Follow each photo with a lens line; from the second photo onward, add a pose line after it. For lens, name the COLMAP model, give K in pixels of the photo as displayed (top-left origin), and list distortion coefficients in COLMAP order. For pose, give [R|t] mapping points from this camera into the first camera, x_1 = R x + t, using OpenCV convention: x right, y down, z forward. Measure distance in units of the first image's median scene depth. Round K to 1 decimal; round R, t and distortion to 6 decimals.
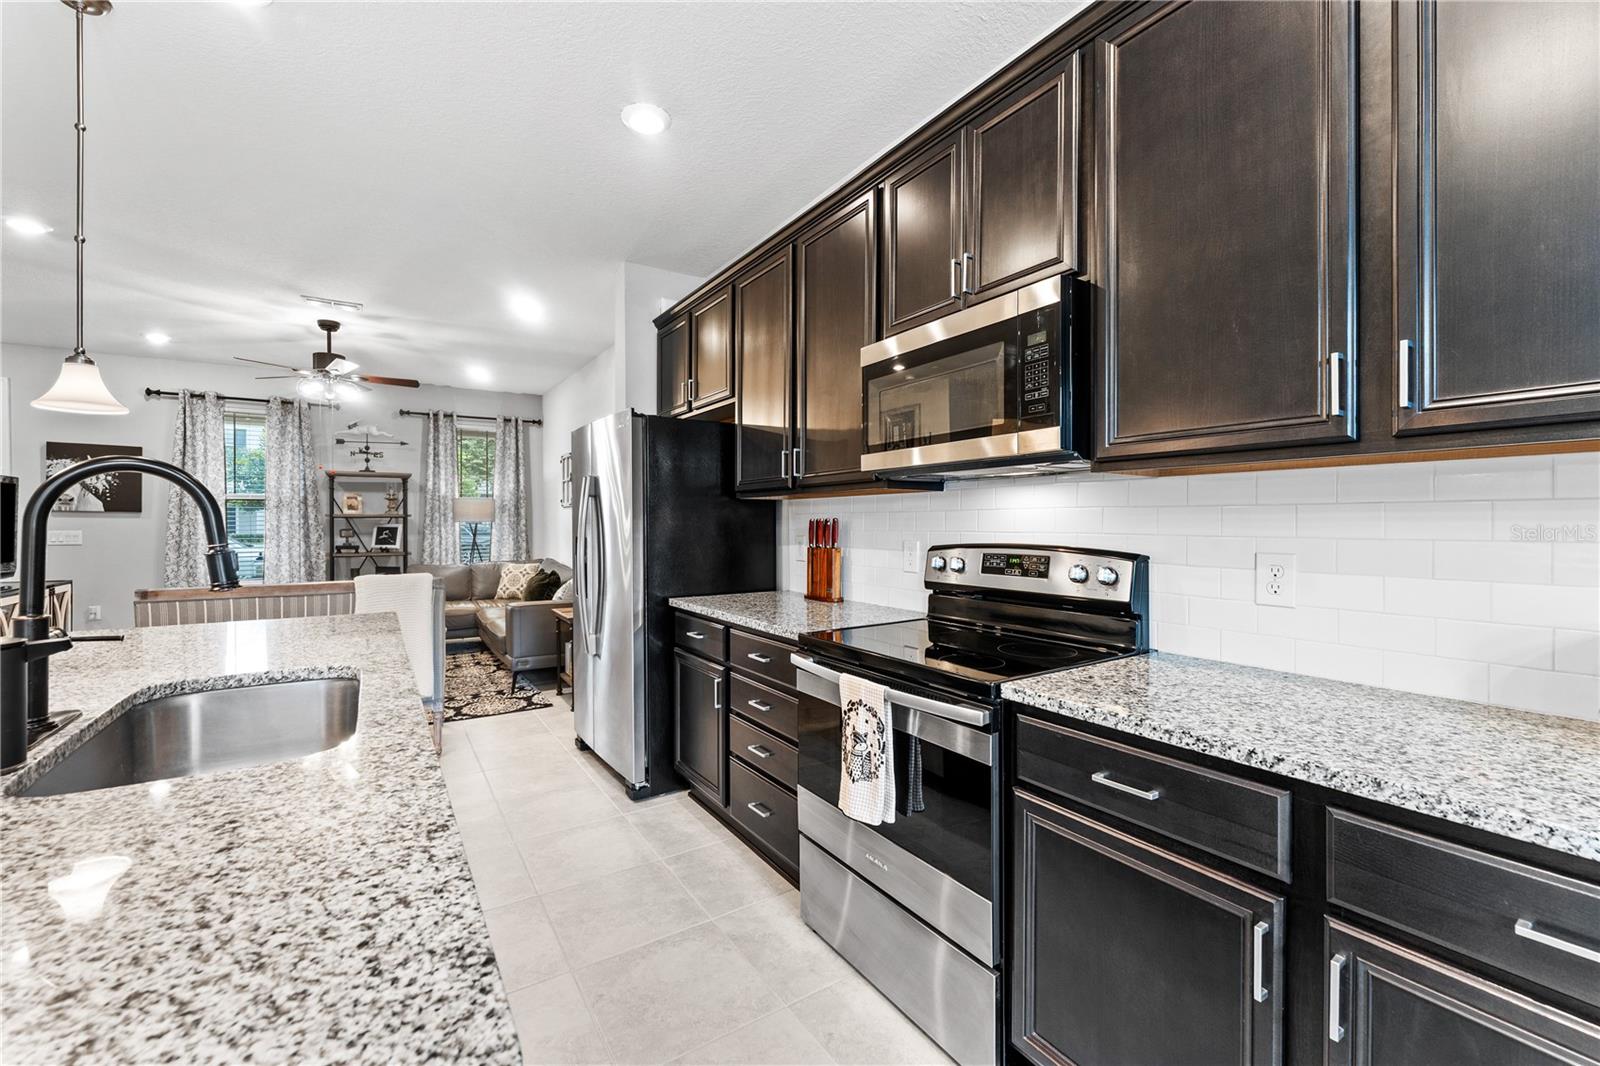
lens RADIAL K [[650.3, 0, 797.1], [0, 650.3, 526.9], [0, 0, 1]] dist [-0.001562, -0.000104]
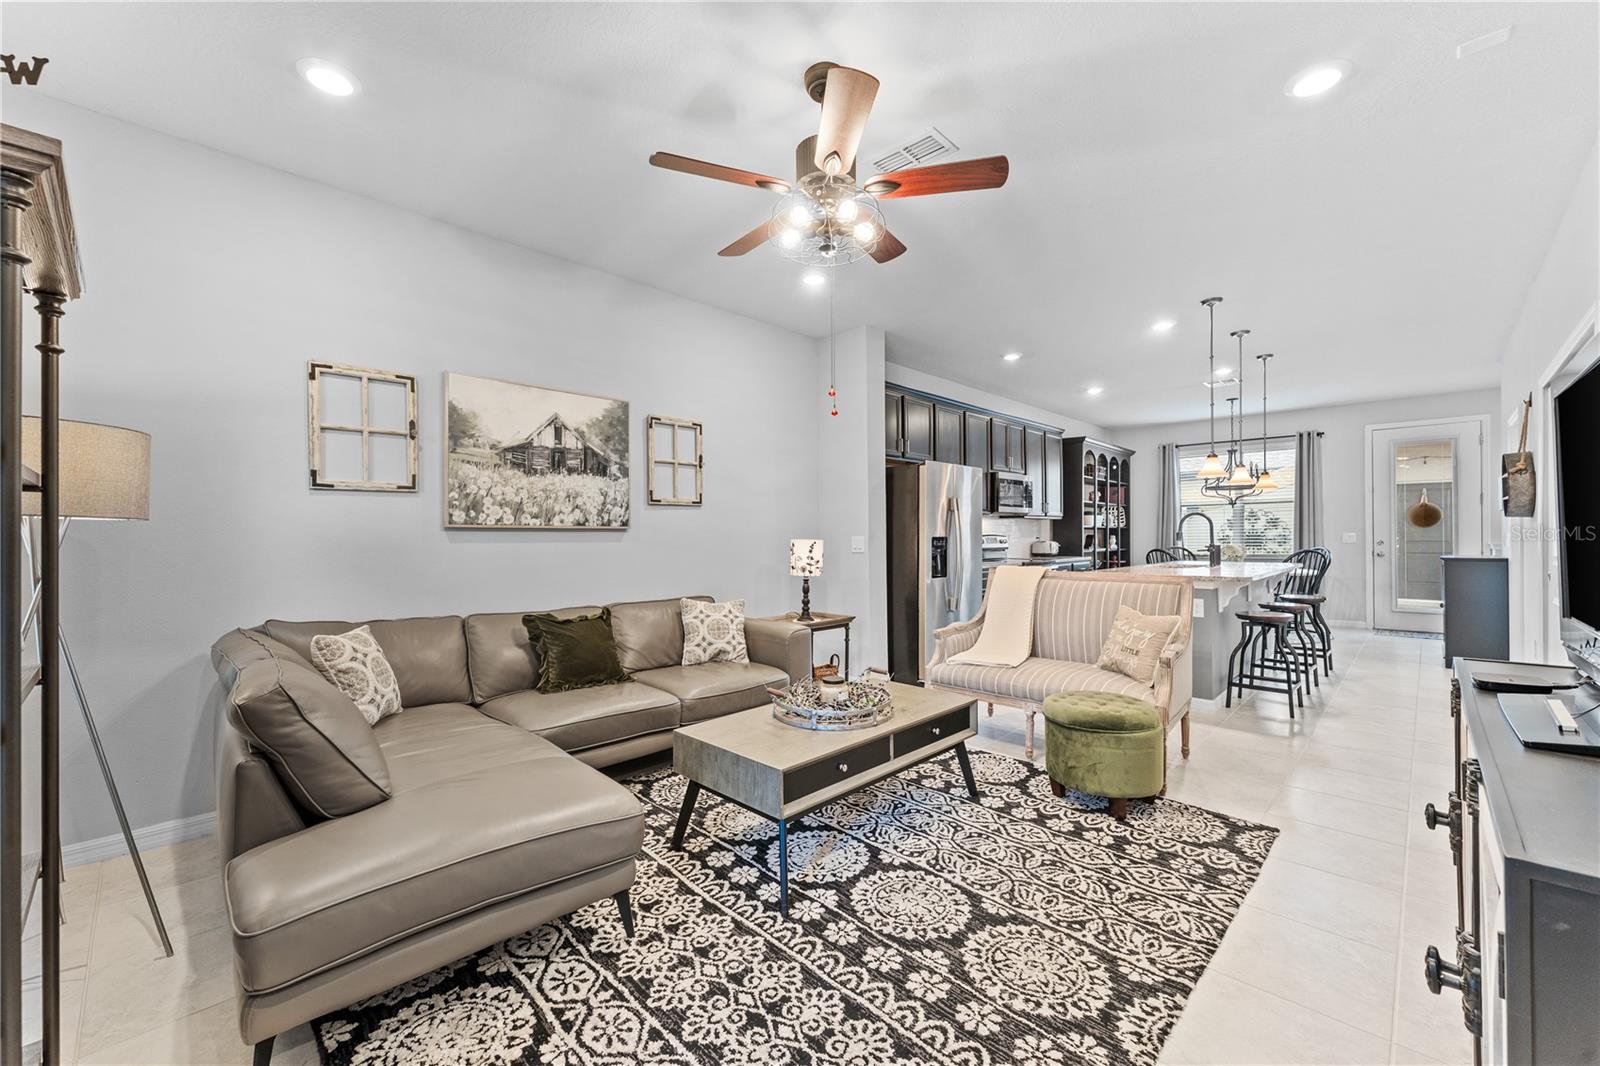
lens RADIAL K [[640.3, 0, 790.1], [0, 640.3, 531.4], [0, 0, 1]] dist [0.007166, 0.000073]
pose [[-0.207206, 0.004260, 0.978288, -2.222233], [0.011811, 0.999929, -0.001852, 0.001997], [-0.978226, 0.011171, -0.207242, 2.169666]]
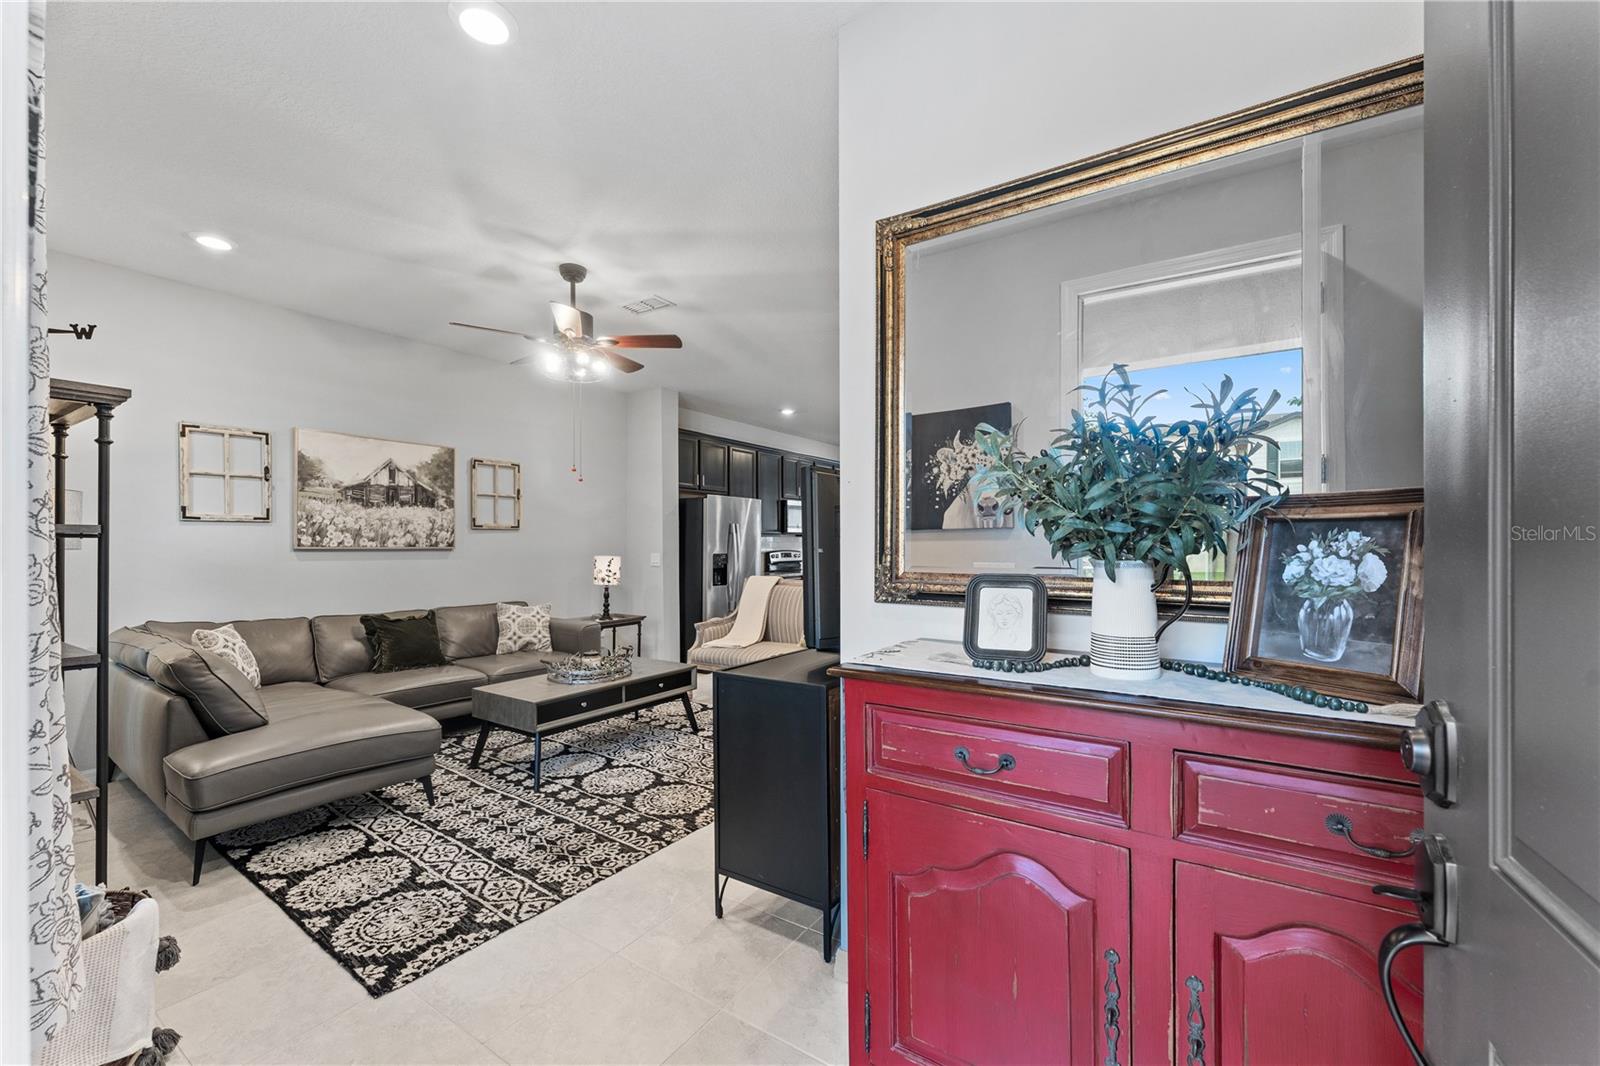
lens RADIAL K [[642.9, 0, 788.2], [0, 642.9, 541.4], [0, 0, 1]] dist [0.000160, 0.000046]
pose [[-0.386129, 0.003003, 0.922440, -2.823335], [0.008211, 0.999966, 0.000181, -0.025296], [-0.922408, 0.007644, -0.386141, 2.048636]]
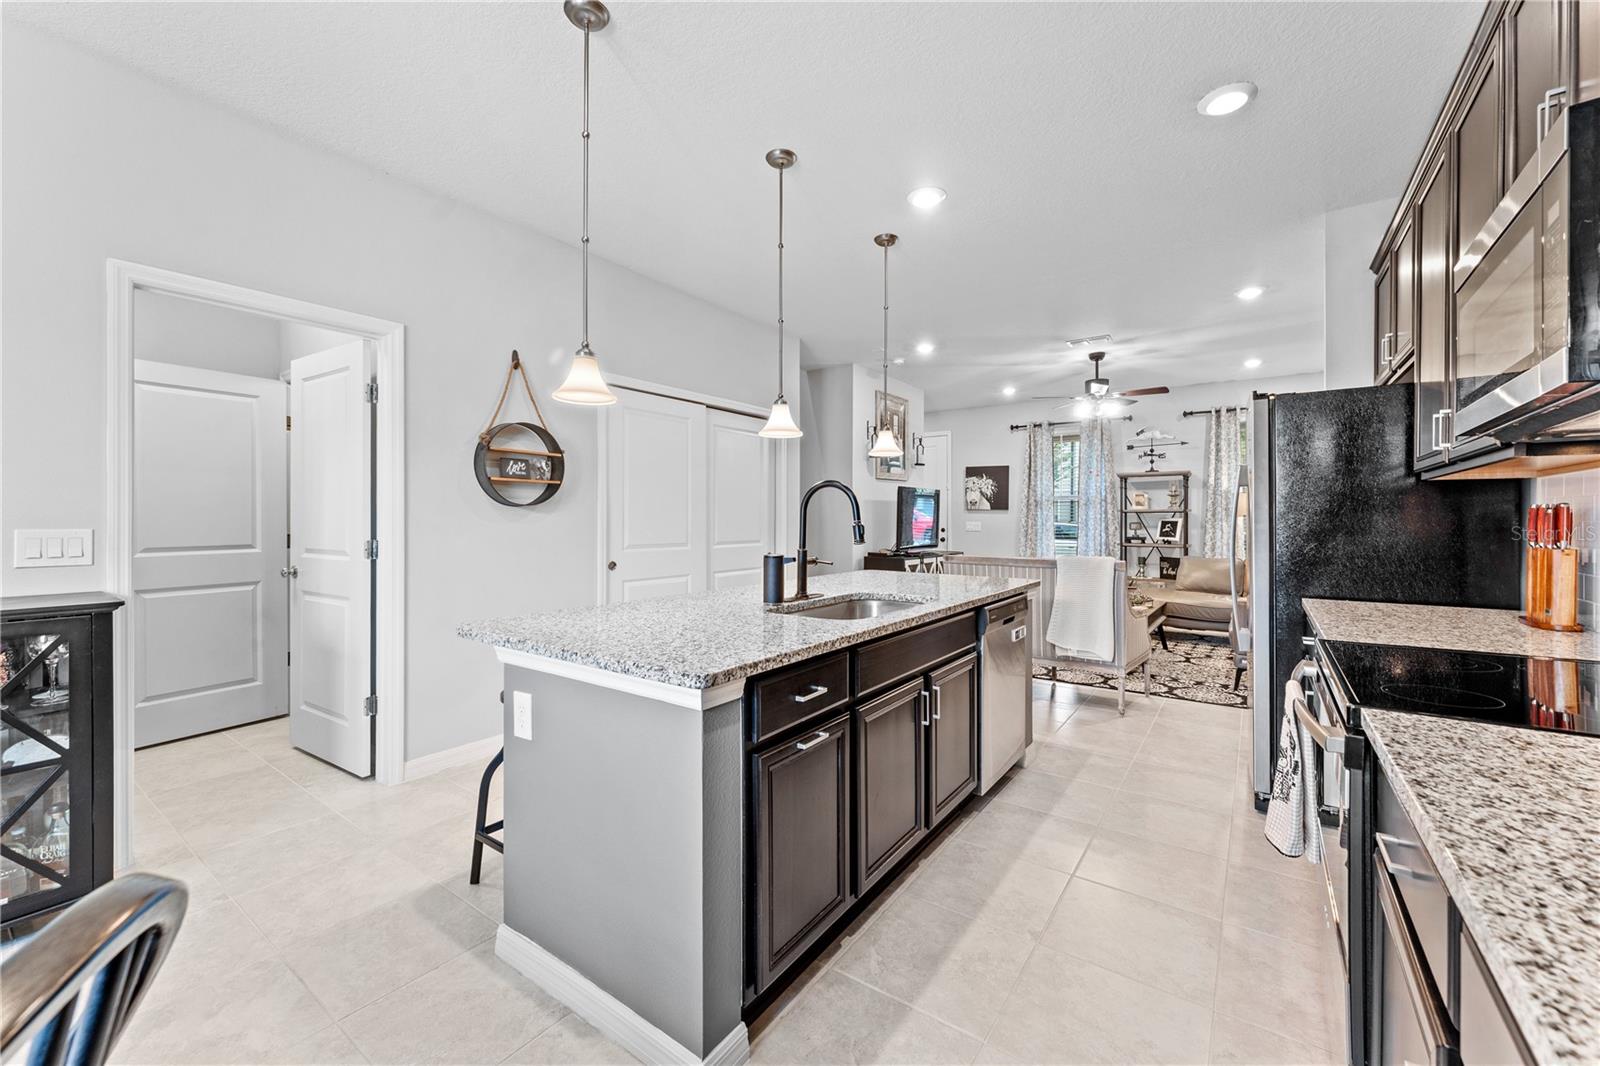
lens RADIAL K [[652.5, 0, 795.5], [0, 652.5, 518.9], [0, 0, 1]] dist [-0.000647, -0.000004]
pose [[0.357435, 0.000850, -0.933938, 0.429343], [-0.008946, 0.999957, -0.002514, 0.012680], [0.933895, 0.009254, 0.357427, 0.046877]]
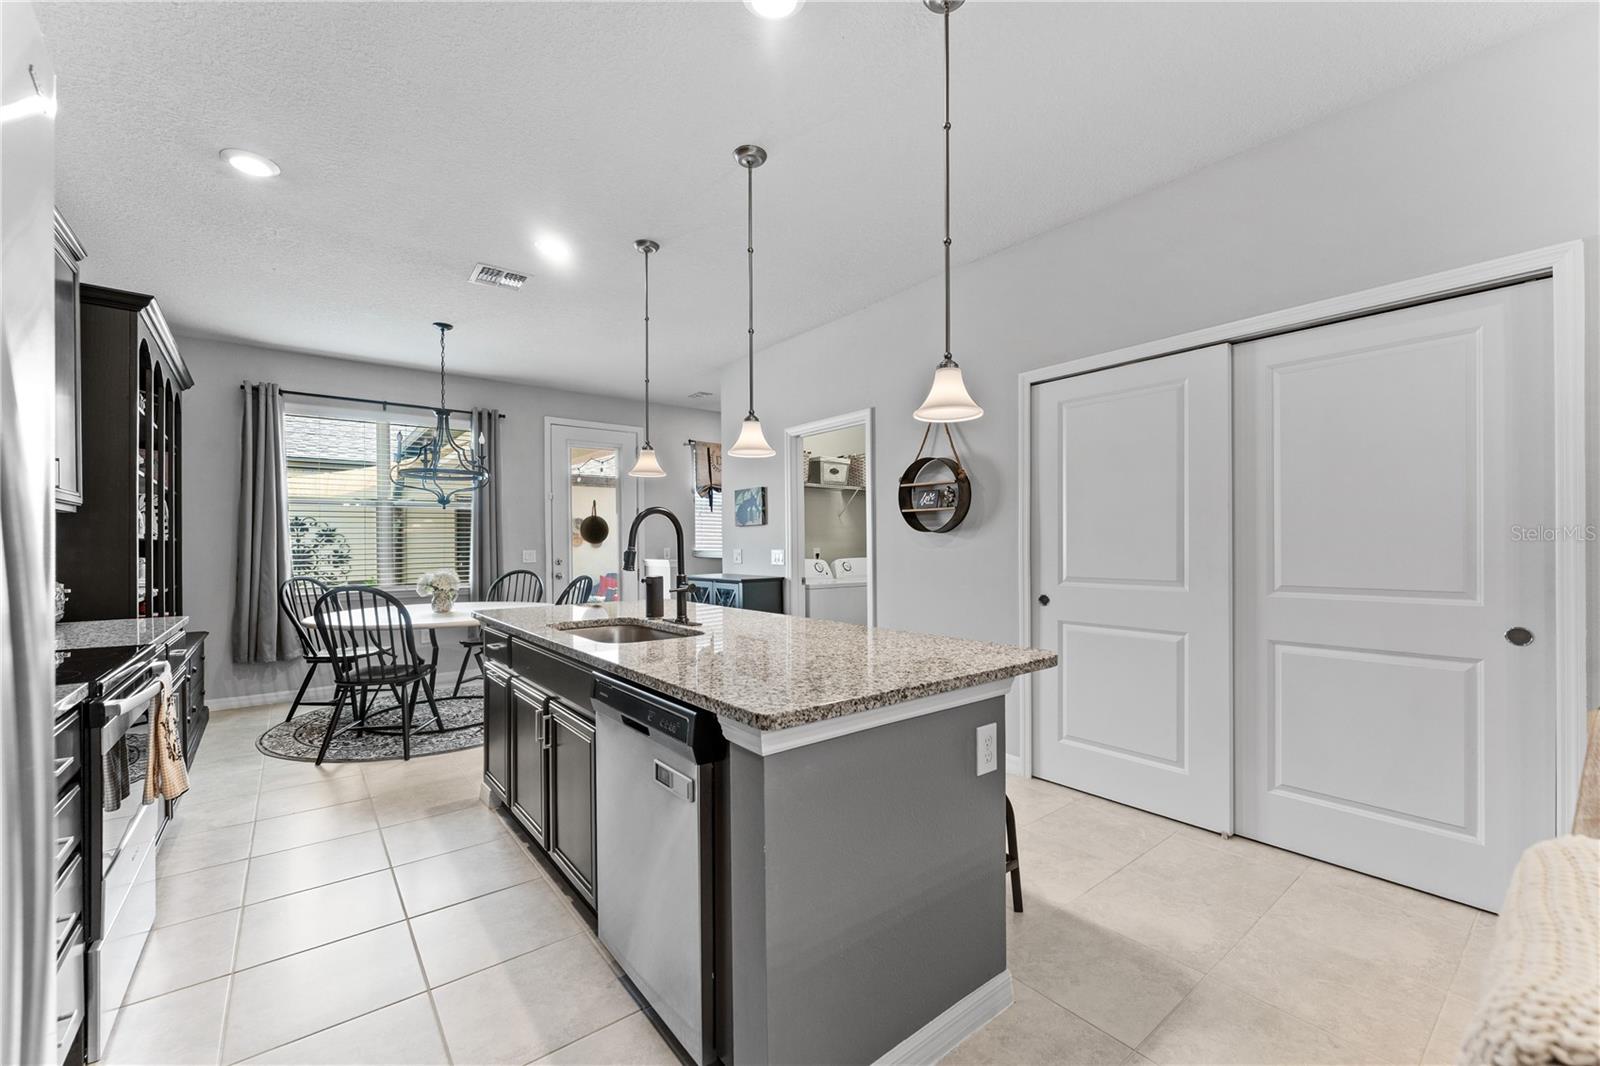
lens RADIAL K [[644.6, 0, 803.0], [0, 644.6, 547.2], [0, 0, 1]] dist [-0.000683, -0.000051]
pose [[-0.996221, 0.006787, -0.086585, -0.574016], [0.005830, 0.999919, 0.011311, 0.002905], [0.086655, 0.010763, -0.996180, 1.397851]]
